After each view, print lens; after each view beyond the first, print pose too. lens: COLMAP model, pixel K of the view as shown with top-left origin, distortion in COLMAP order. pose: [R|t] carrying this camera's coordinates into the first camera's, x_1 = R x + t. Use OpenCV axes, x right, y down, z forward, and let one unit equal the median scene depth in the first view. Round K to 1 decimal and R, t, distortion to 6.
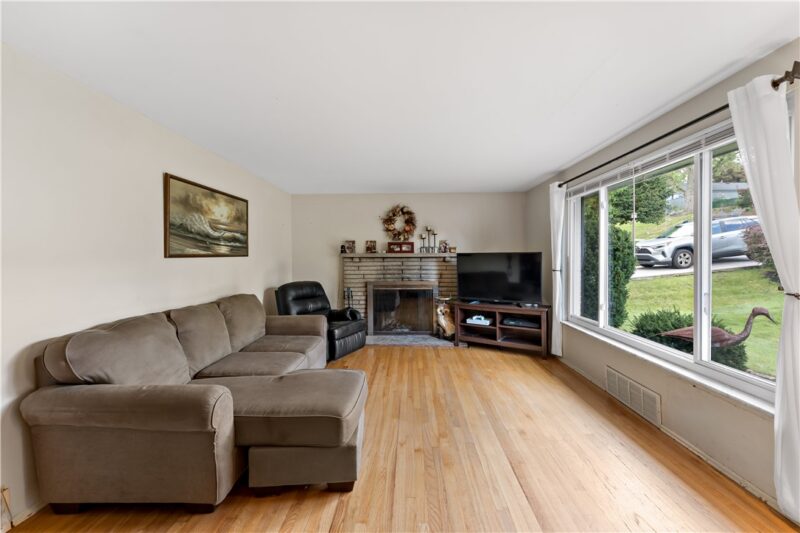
lens RADIAL K [[322.4, 0, 402.2], [0, 322.4, 260.5], [0, 0, 1]] dist [-0.000712, -0.000246]
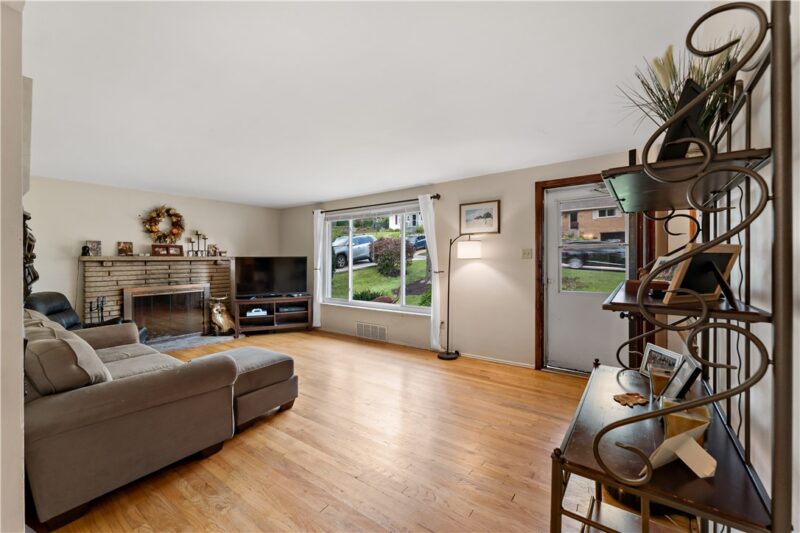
lens RADIAL K [[326.2, 0, 401.5], [0, 326.2, 253.6], [0, 0, 1]] dist [-0.000412, -0.000065]
pose [[0.569598, 0.014281, 0.821800, -0.485316], [0.013850, 0.999540, -0.026970, 0.005706], [-0.821807, 0.026744, 0.569138, -0.154587]]
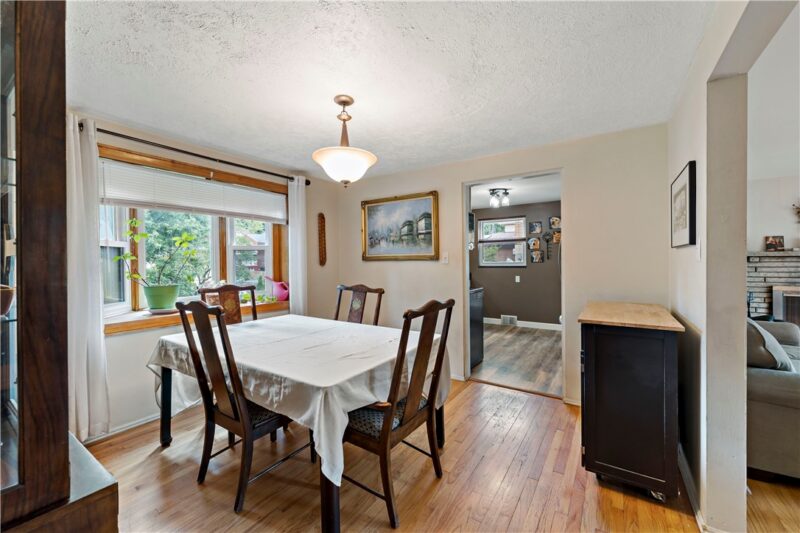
lens RADIAL K [[323.1, 0, 400.0], [0, 323.1, 266.5], [0, 0, 1]] dist [-0.000565, -0.000109]
pose [[0.848438, 0.005469, -0.529266, -0.571092], [0.000645, 0.999935, 0.011367, 0.006877], [0.529294, -0.009986, 0.848380, -0.243164]]
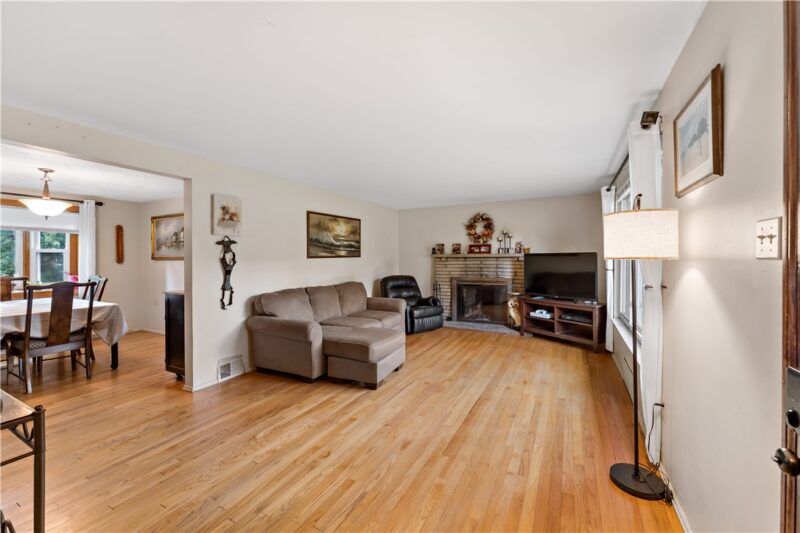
lens RADIAL K [[322.4, 0, 402.2], [0, 322.4, 260.5], [0, 0, 1]] dist [-0.000712, -0.000246]
pose [[0.896813, 0.002454, -0.442403, 0.312964], [-0.001239, 0.999995, 0.003035, -0.001594], [0.442408, -0.002174, 0.896811, -0.219362]]
